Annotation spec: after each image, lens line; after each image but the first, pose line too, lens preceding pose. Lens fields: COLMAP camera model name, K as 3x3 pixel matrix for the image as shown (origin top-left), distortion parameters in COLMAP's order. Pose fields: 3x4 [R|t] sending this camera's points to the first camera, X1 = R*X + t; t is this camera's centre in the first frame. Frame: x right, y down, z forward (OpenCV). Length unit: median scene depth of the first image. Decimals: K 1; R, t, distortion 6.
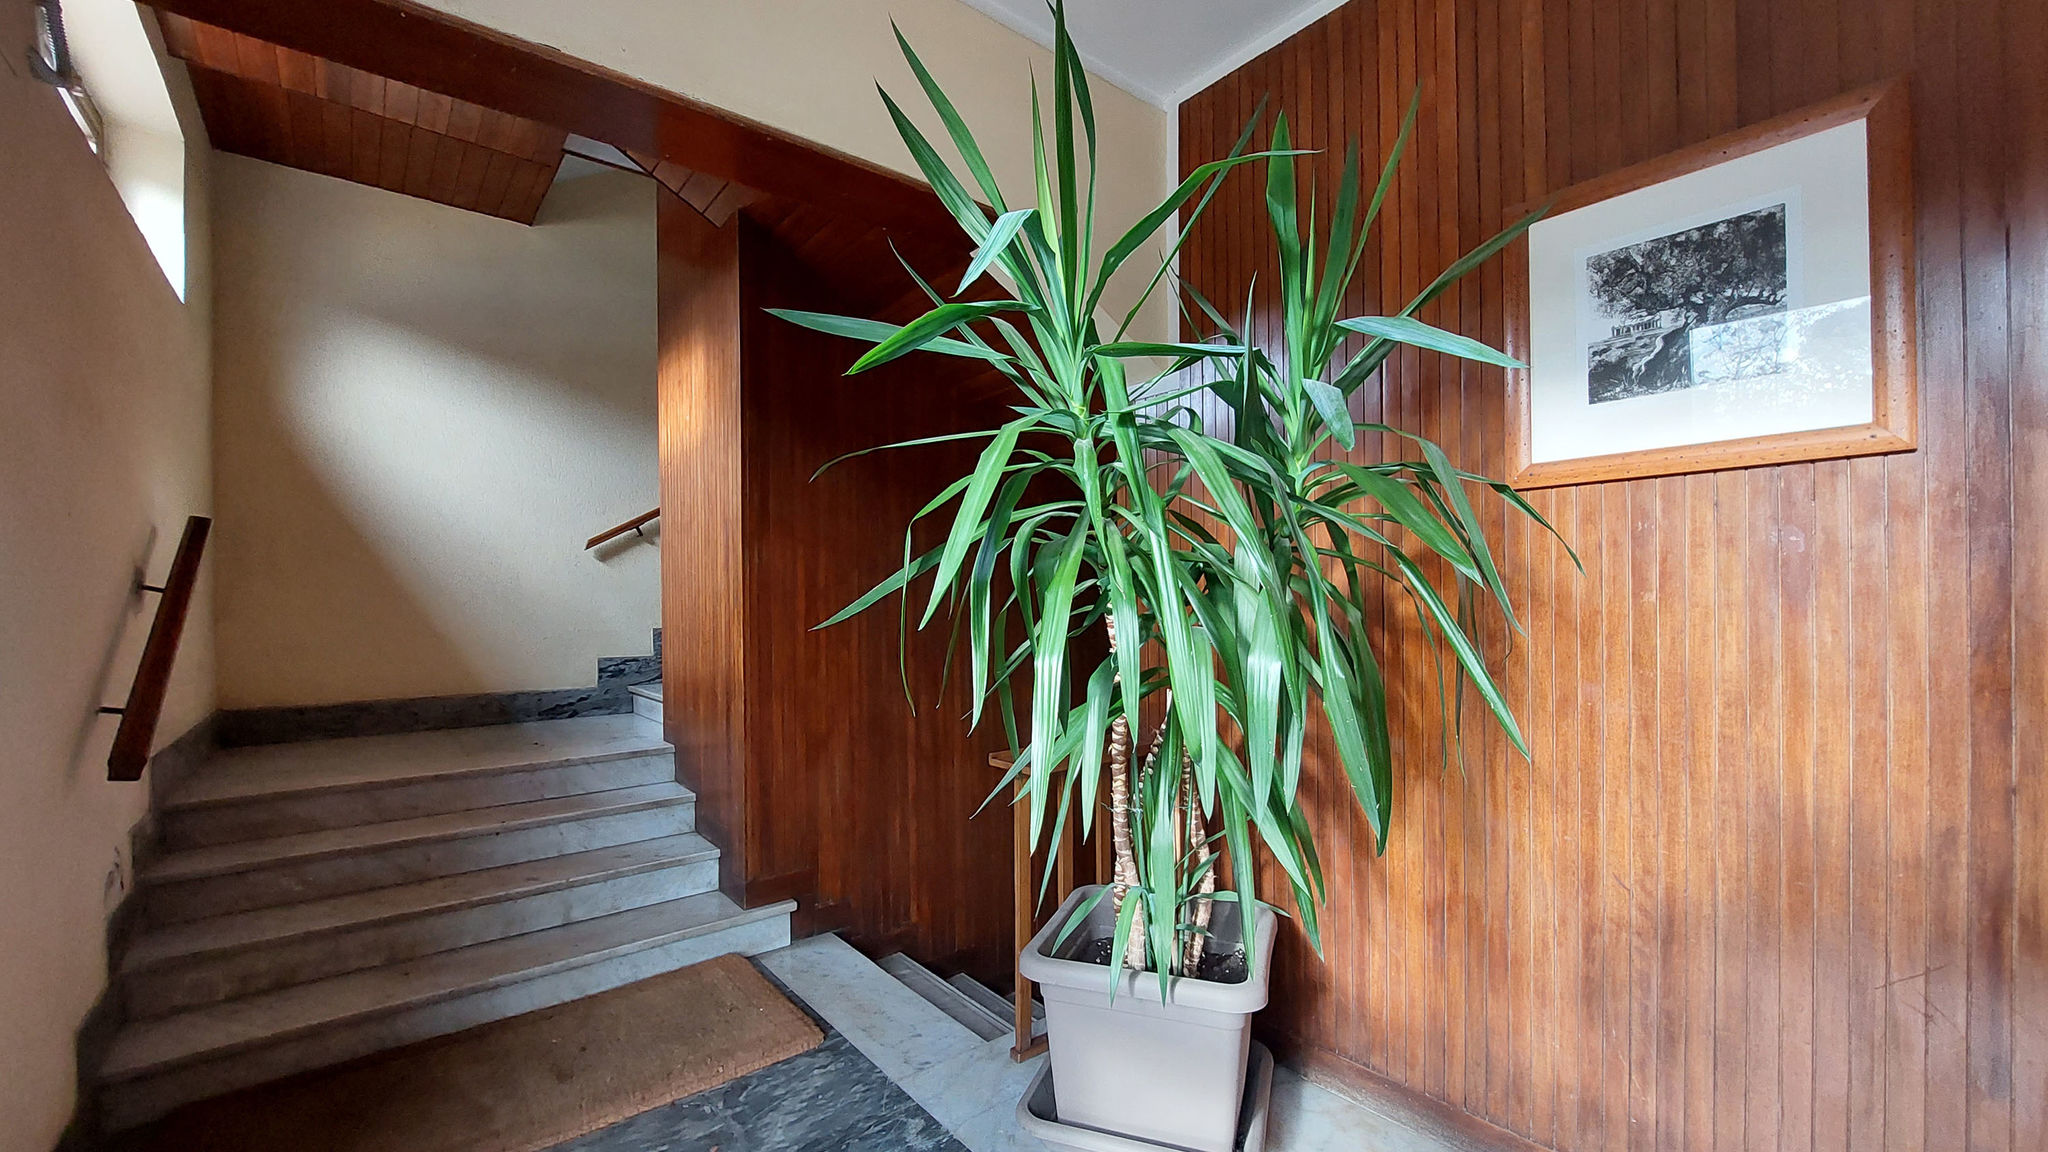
lens RADIAL K [[813.7, 0, 1015.2], [0, 813.7, 614.8], [0, 0, 1]] dist [0.010406, -0.016648]
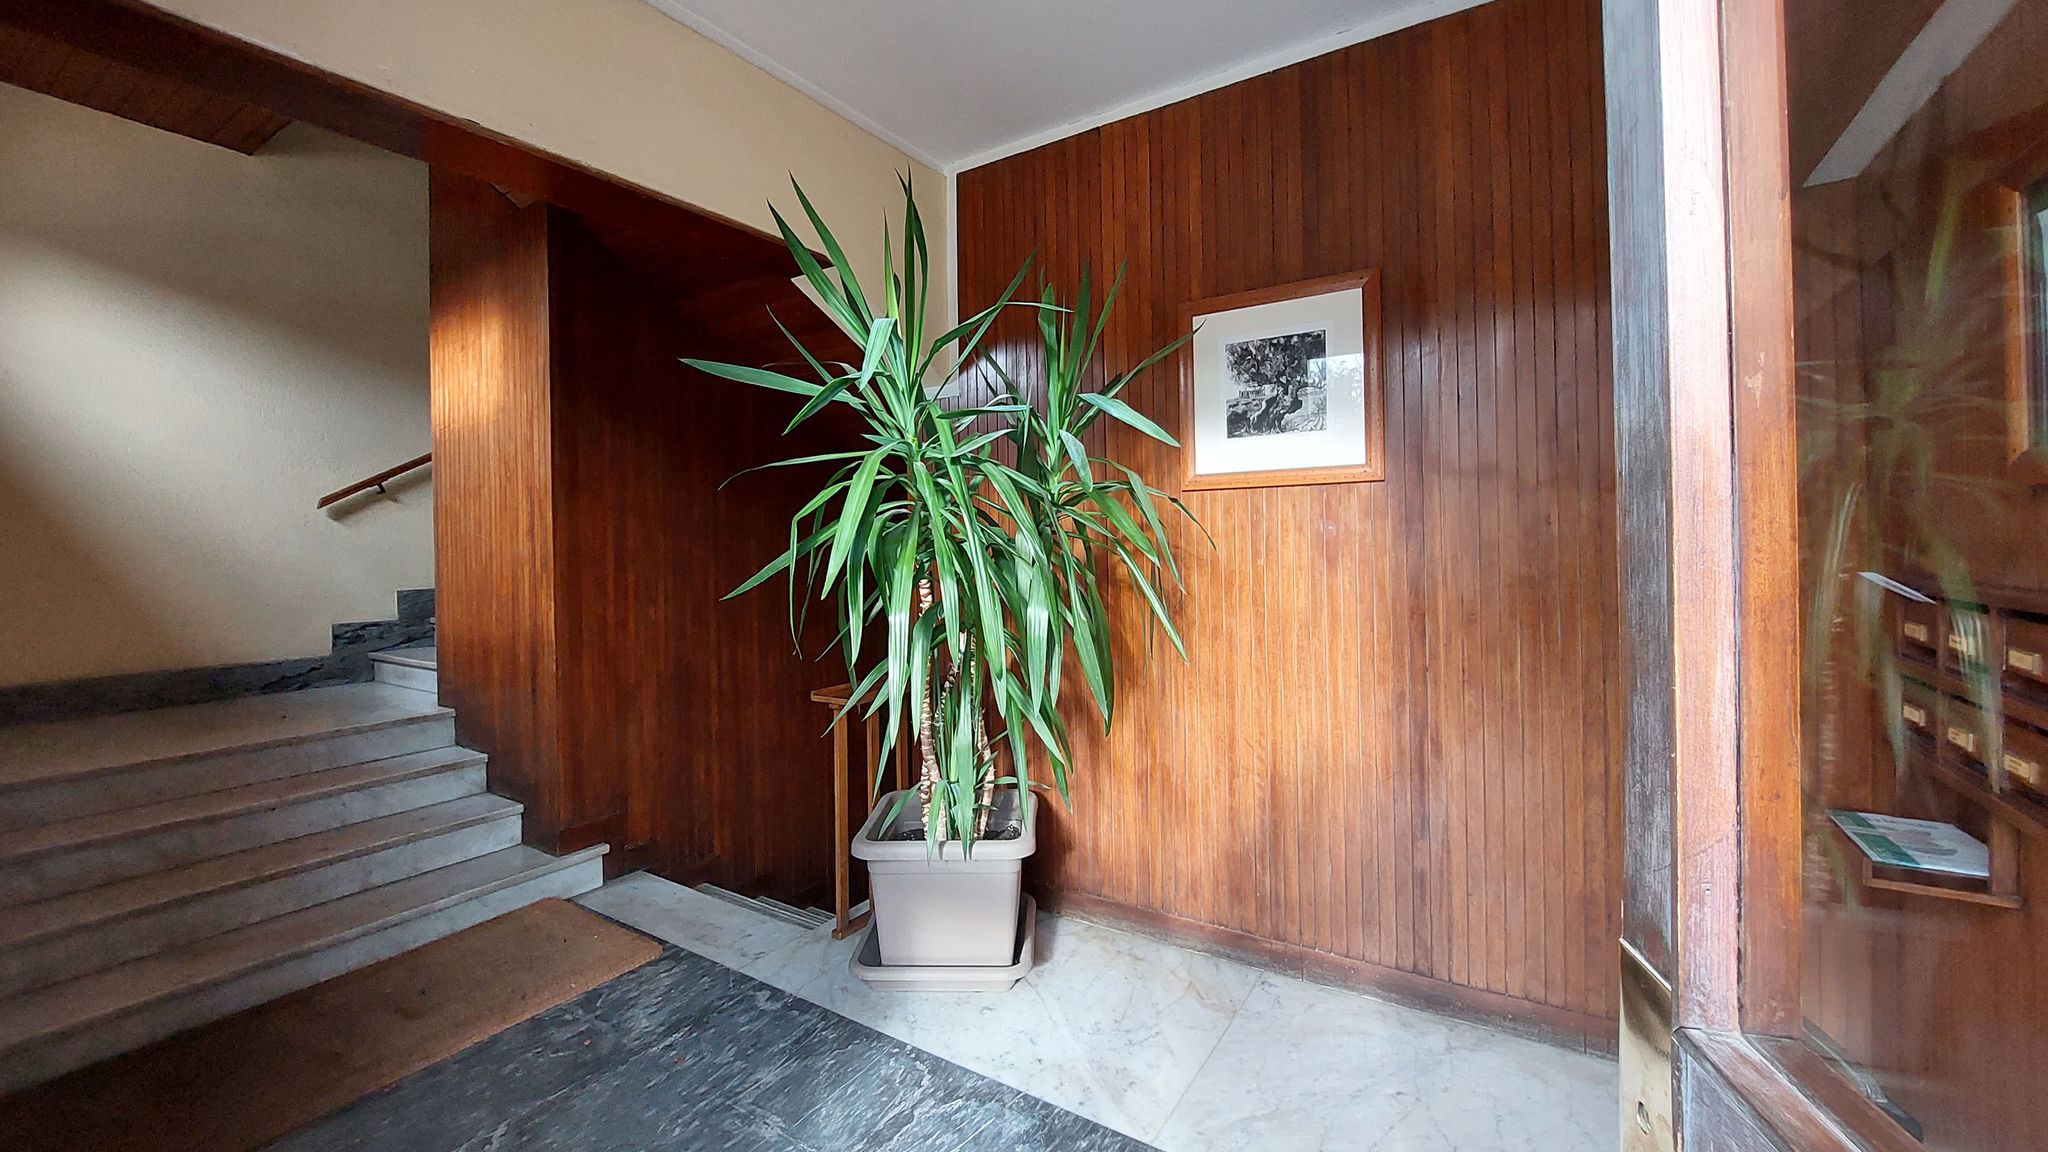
lens RADIAL K [[806.2, 0, 1024.0], [0, 806.2, 576.0], [0, 0, 1]] dist [-0.007219, 0.002651]
pose [[0.948015, -0.019440, 0.317632, -0.127423], [0.012992, 0.999665, 0.022407, -0.028030], [-0.317961, -0.017116, 0.947949, -0.274189]]
